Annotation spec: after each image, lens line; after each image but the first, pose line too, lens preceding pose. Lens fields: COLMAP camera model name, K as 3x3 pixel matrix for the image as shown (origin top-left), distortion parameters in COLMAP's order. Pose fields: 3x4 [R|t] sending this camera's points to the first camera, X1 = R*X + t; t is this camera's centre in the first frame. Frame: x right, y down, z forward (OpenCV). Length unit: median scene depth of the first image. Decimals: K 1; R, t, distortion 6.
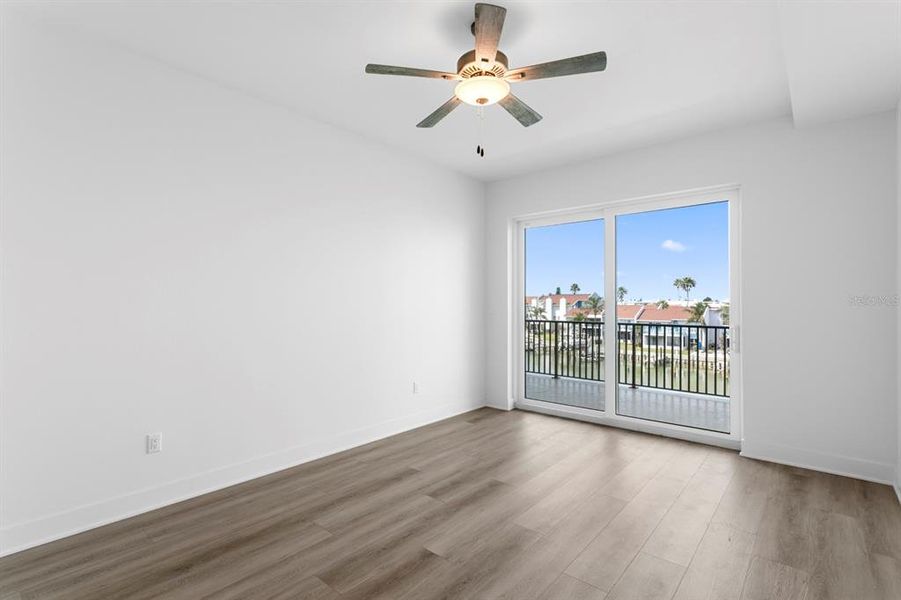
lens RADIAL K [[430.2, 0, 452.8], [0, 430.2, 304.3], [0, 0, 1]] dist [0.003468, 0.000327]
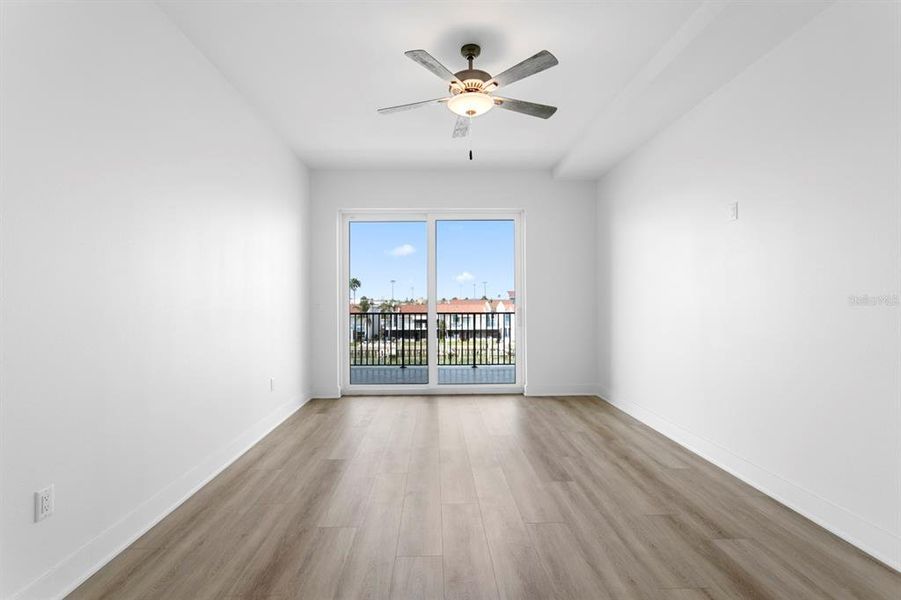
lens RADIAL K [[430.2, 0, 435.1], [0, 430.2, 309.1], [0, 0, 1]] dist [0.003468, 0.000327]
pose [[0.734889, -0.014546, 0.678032, -0.486767], [0.006929, 0.999879, 0.013940, 0.028551], [-0.678152, -0.005546, 0.734901, 0.120079]]
